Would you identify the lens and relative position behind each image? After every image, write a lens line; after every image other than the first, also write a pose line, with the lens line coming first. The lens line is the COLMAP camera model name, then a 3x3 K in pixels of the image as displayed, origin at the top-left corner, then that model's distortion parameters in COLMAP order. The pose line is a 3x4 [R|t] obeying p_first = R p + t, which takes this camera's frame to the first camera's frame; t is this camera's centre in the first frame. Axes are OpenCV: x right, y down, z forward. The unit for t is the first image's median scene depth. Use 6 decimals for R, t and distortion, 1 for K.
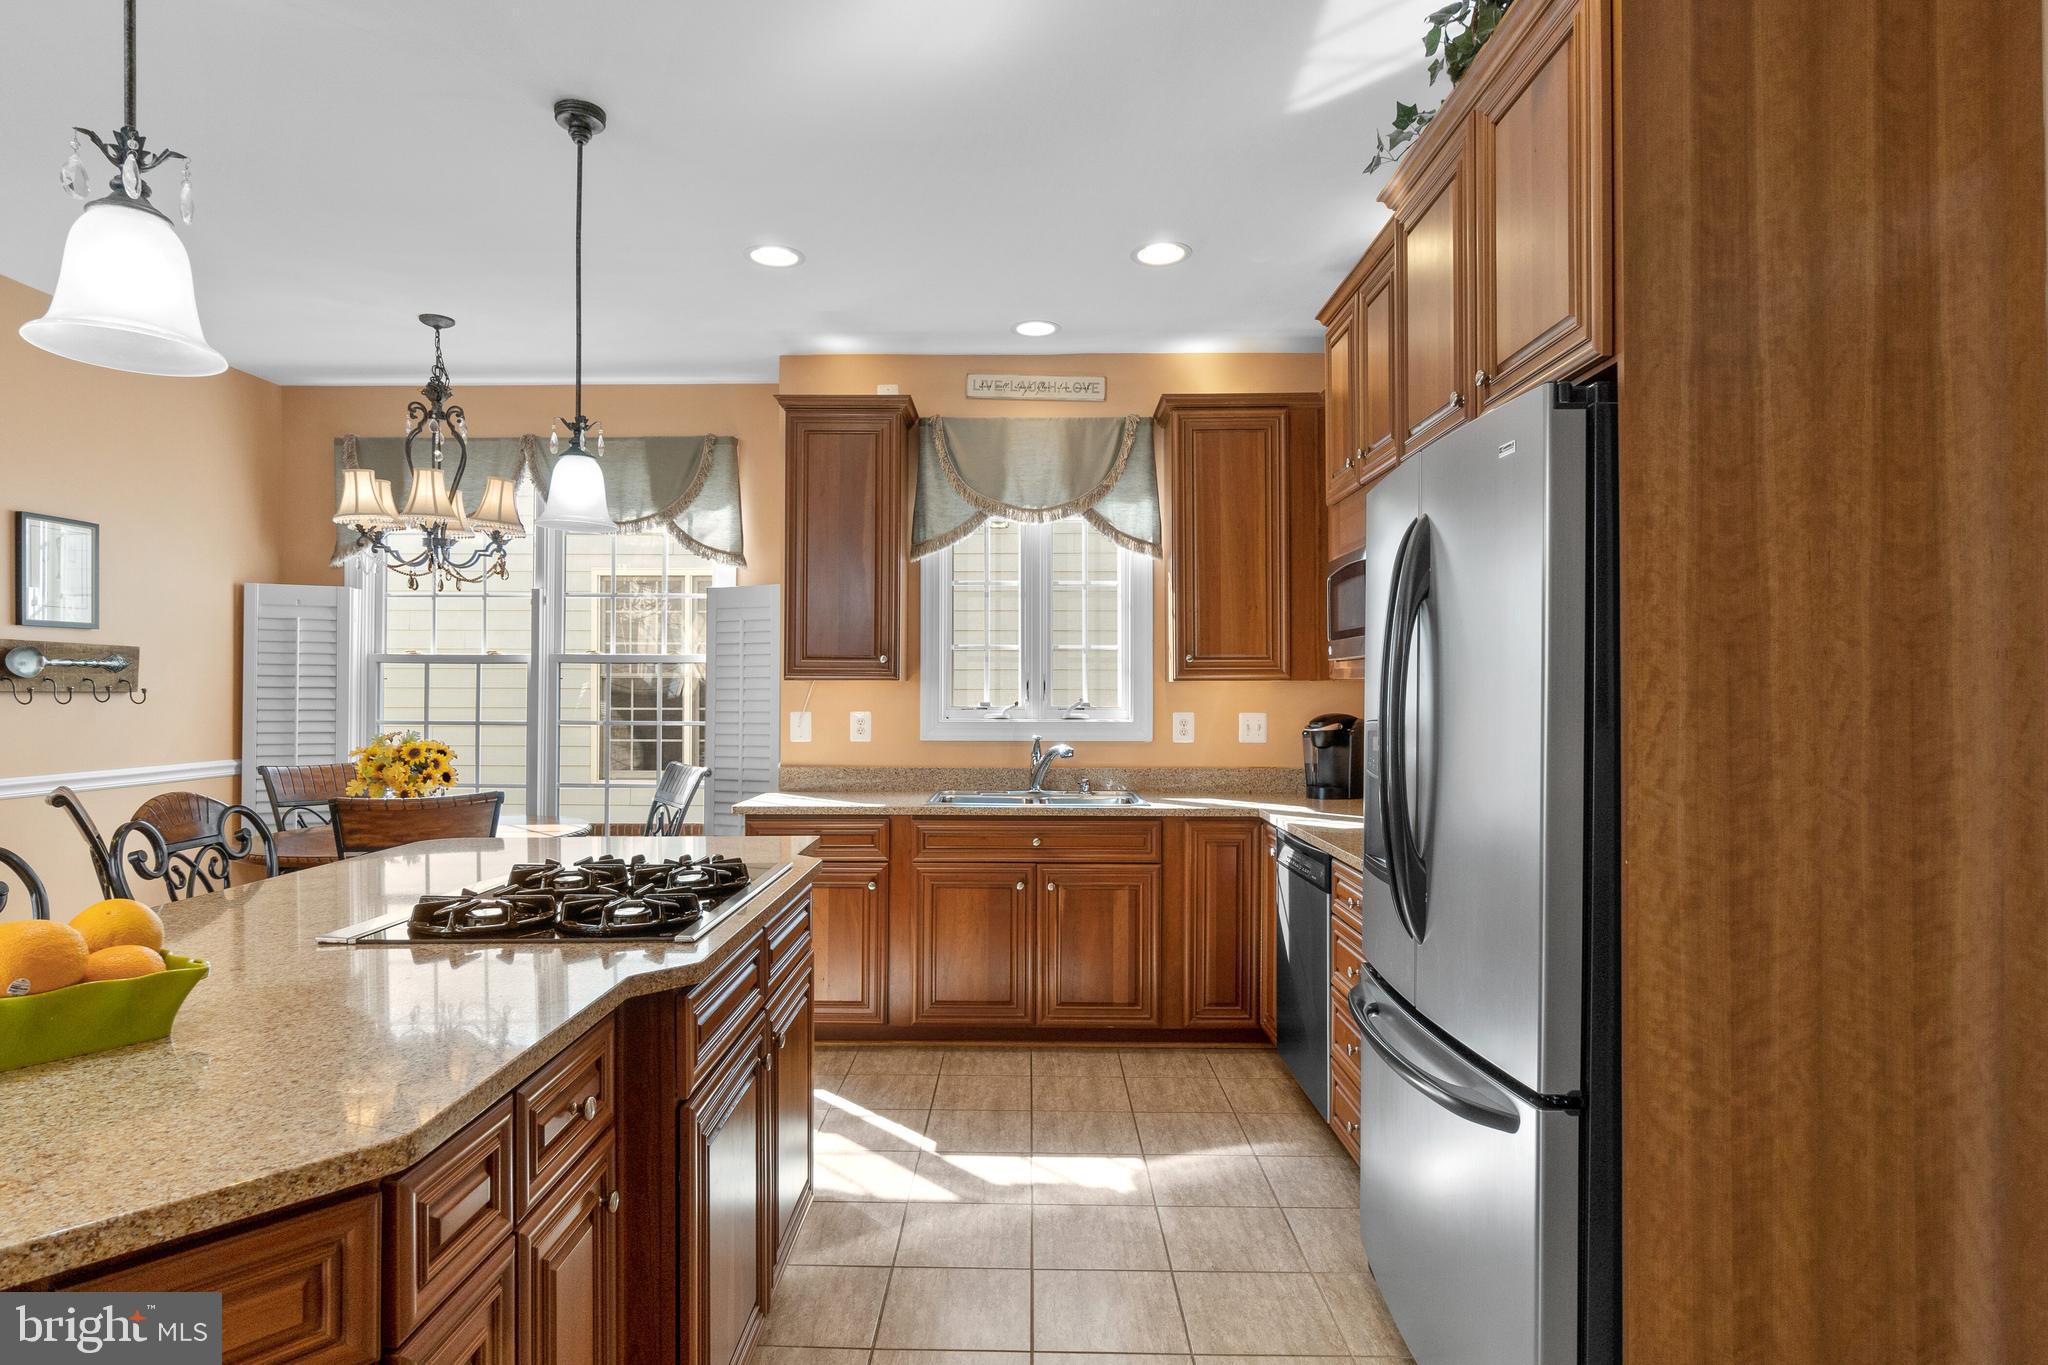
lens RADIAL K [[1093.6, 0, 1015.7], [0, 1093.6, 686.6], [0, 0, 1]] dist [-0.007953, 0.001203]
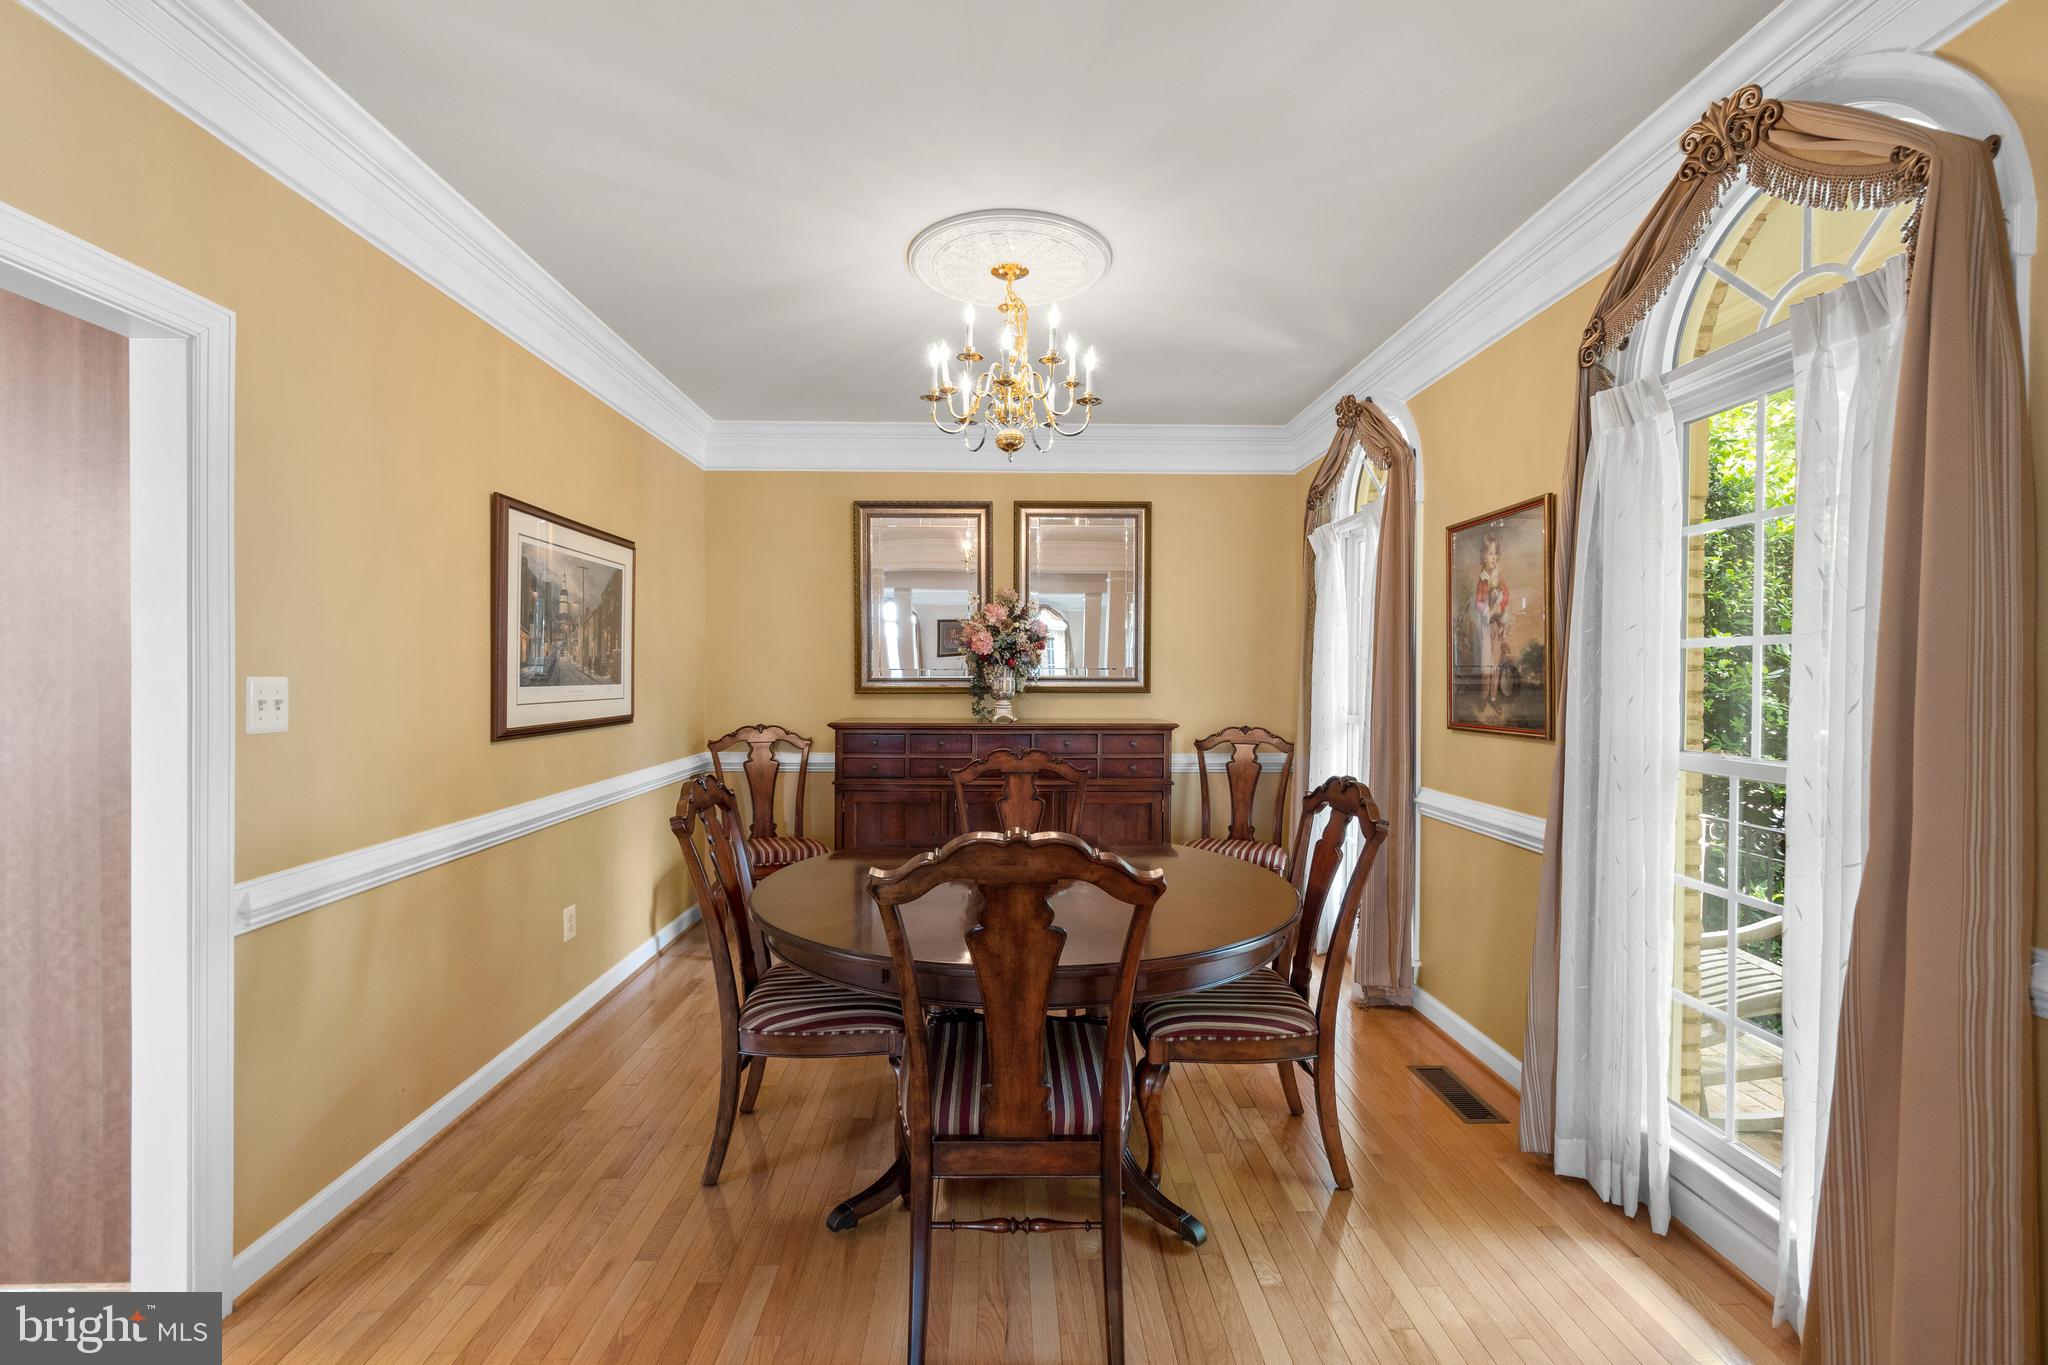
lens RADIAL K [[884.7, 0, 1021.2], [0, 884.7, 677.9], [0, 0, 1]] dist [-0.007224, 0.002108]
pose [[0.999171, 0.003318, 0.040586, 0.792363], [-0.003907, 0.999888, 0.014462, -0.015160], [-0.040534, -0.014609, 0.999071, -0.104634]]
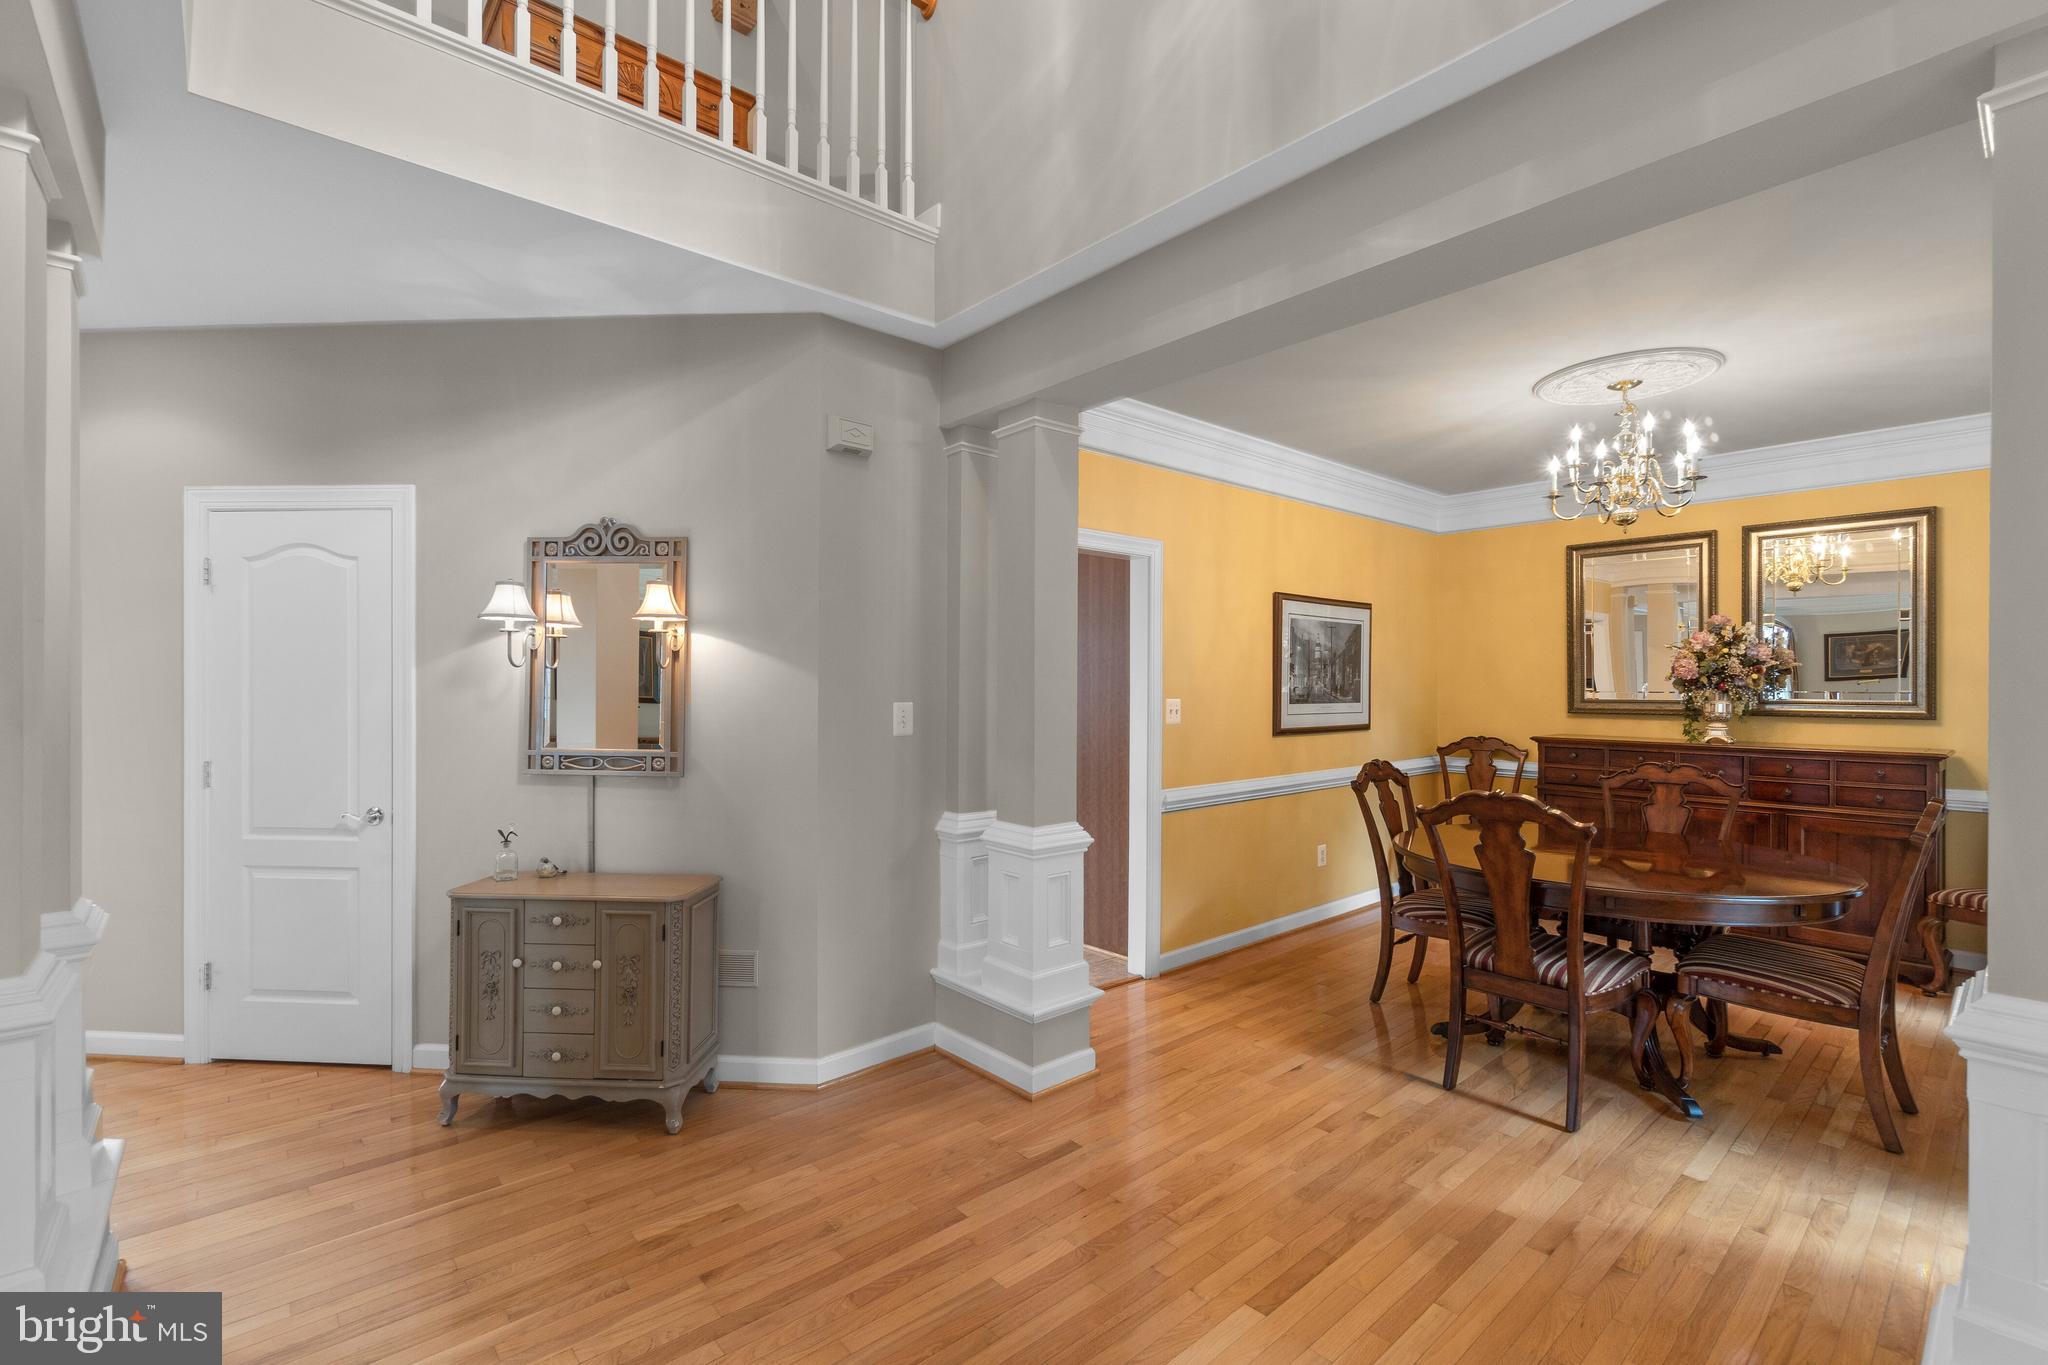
lens RADIAL K [[904.8, 0, 1008.2], [0, 904.8, 683.2], [0, 0, 1]] dist [-0.012154, 0.005266]
pose [[0.663663, 0.002474, -0.748027, 1.094798], [0.003076, 0.999977, 0.006036, -0.033698], [0.748025, -0.006307, 0.663640, -0.493106]]
